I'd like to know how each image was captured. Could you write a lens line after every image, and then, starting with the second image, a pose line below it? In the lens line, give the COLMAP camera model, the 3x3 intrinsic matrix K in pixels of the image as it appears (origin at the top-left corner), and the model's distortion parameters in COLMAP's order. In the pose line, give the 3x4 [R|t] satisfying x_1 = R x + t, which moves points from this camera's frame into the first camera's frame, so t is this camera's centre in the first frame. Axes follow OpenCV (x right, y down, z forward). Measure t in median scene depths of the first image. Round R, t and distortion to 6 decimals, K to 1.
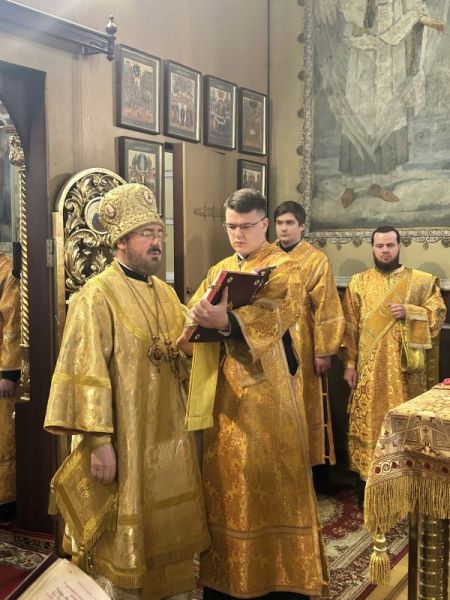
lens RADIAL K [[754.0, 0, 225.0], [0, 754.0, 300.0], [0, 0, 1]] dist [0.034209, -0.041104]
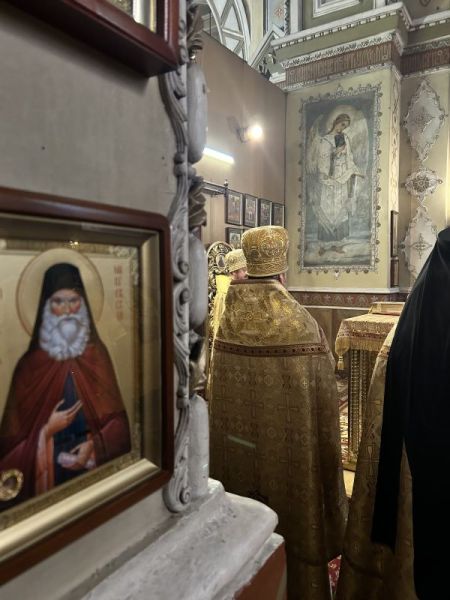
lens RADIAL K [[454.7, 0, 226.3], [0, 454.7, 301.4], [0, 0, 1]] dist [0.007089, 0.004183]
pose [[0.999648, 0.002569, -0.026401, -0.083521], [-0.002813, 0.999953, -0.009229, 0.024833], [0.026376, 0.009300, 0.999609, -0.351753]]
